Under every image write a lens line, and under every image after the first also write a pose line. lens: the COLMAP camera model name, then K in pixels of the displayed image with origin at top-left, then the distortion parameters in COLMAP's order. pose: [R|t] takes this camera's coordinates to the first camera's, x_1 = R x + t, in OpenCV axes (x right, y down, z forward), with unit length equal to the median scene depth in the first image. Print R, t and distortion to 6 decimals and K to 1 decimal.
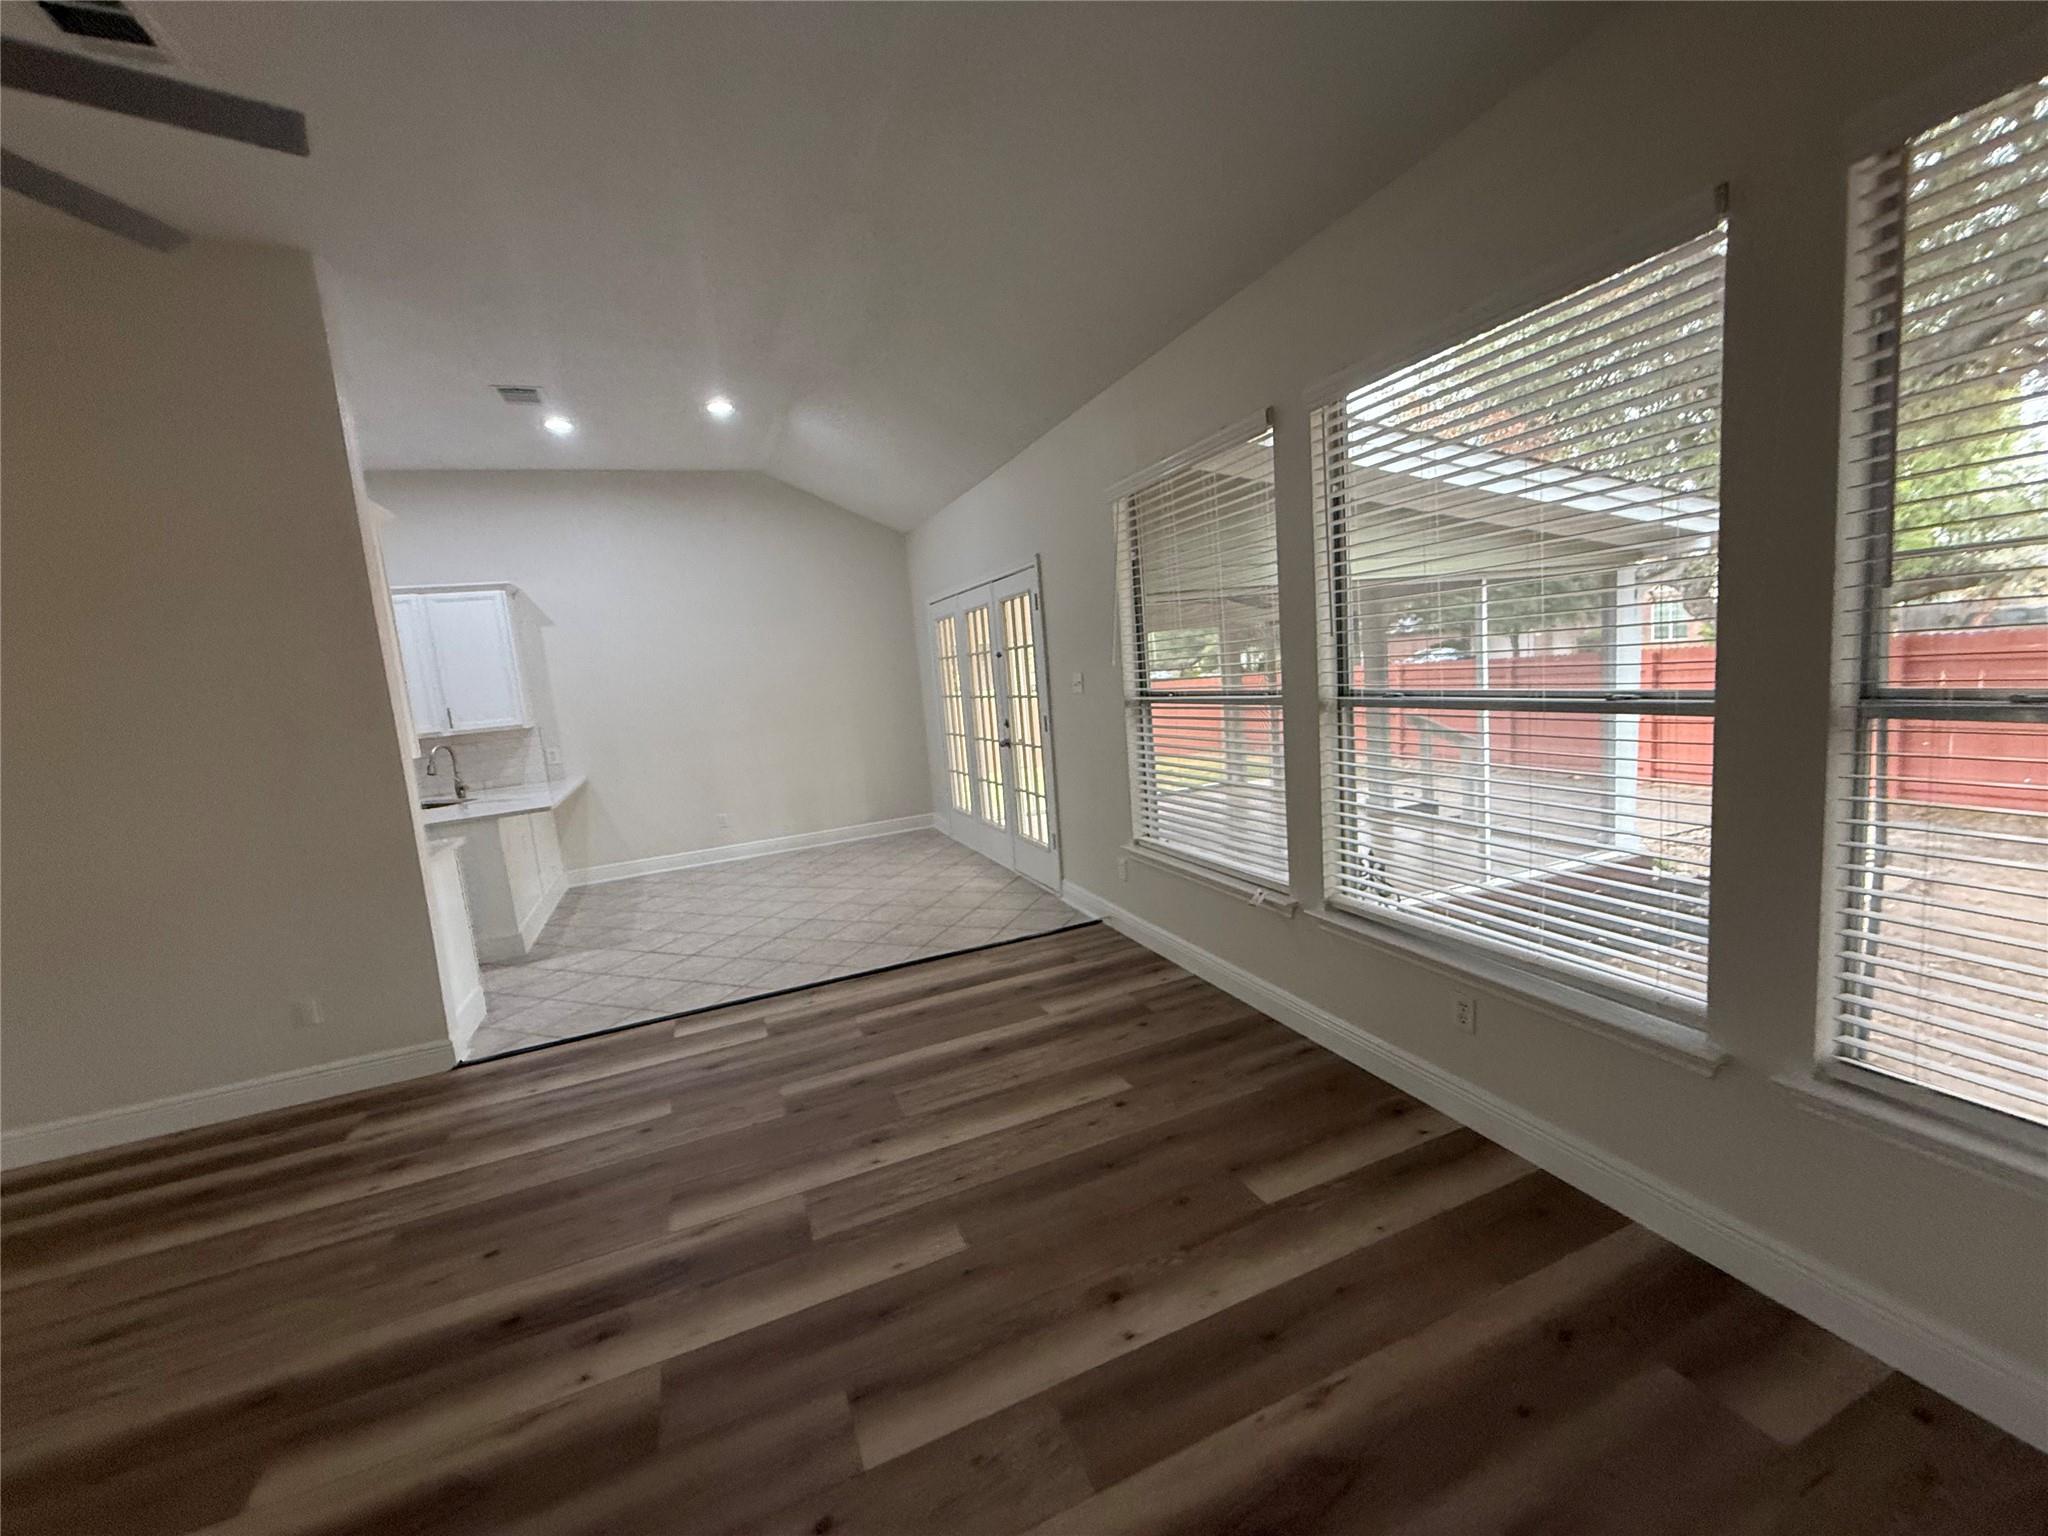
lens RADIAL K [[817.9, 0, 1020.3], [0, 817.9, 770.5], [0, 0, 1]] dist [0.001597, 0.000127]
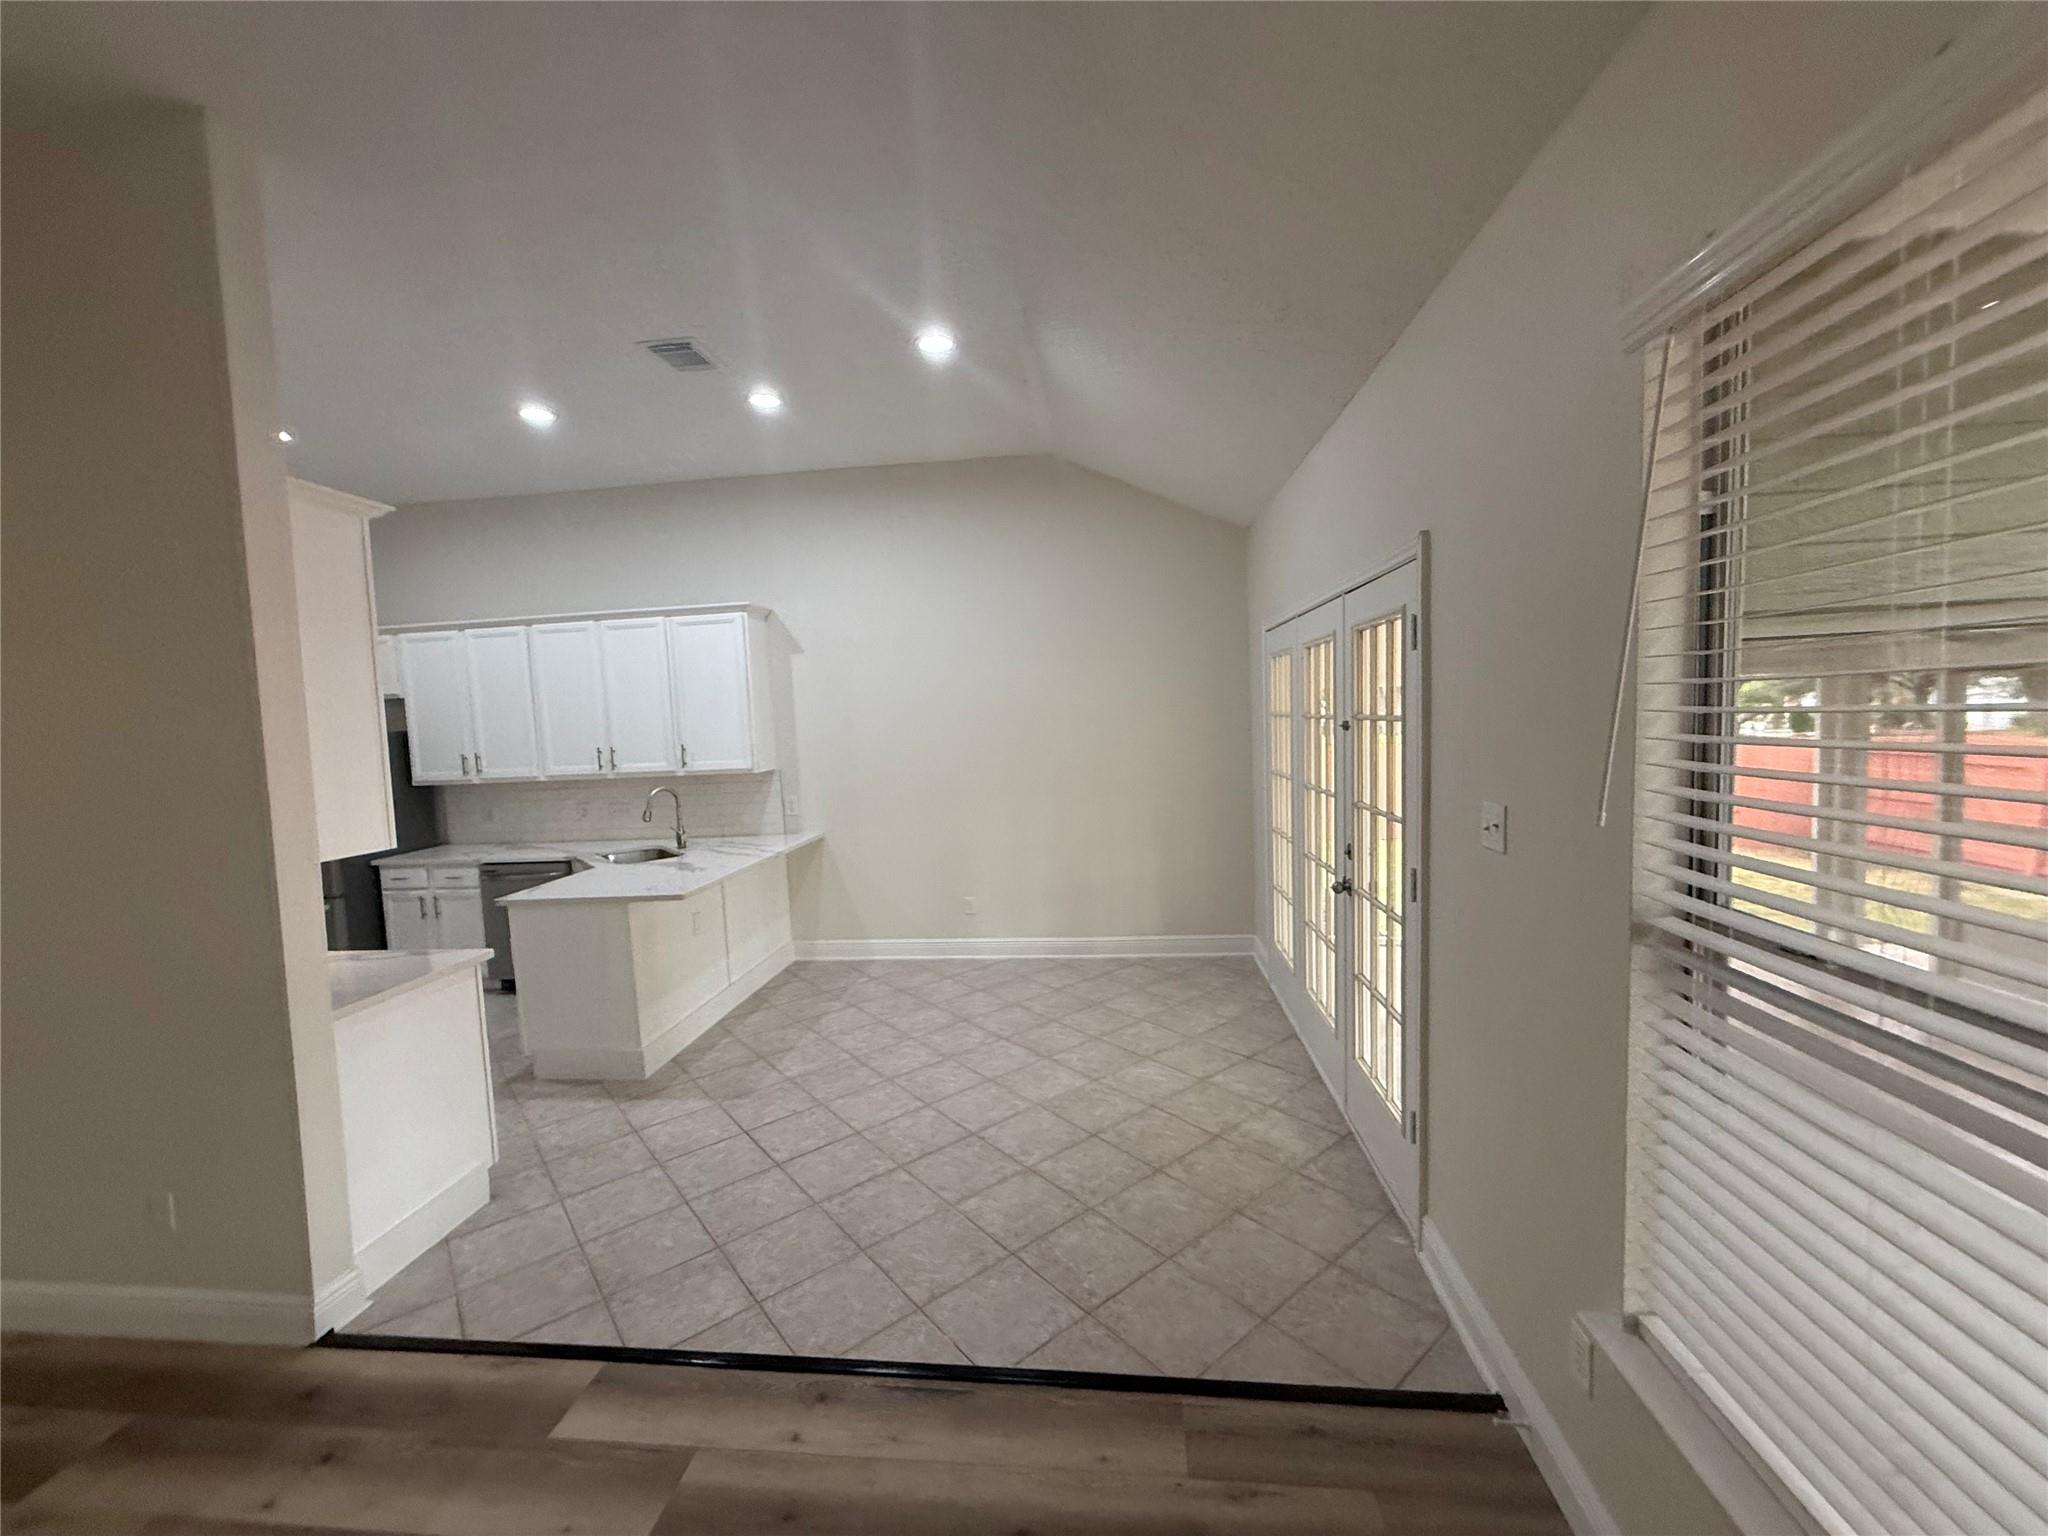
lens RADIAL K [[817.9, 0, 1022.1], [0, 817.9, 771.3], [0, 0, 1]] dist [0.001597, 0.000127]
pose [[0.880640, 0.086450, -0.465832, 0.056879], [-0.097563, 0.995229, 0.000257, -0.123537], [0.463632, 0.045221, 0.884873, 0.569289]]
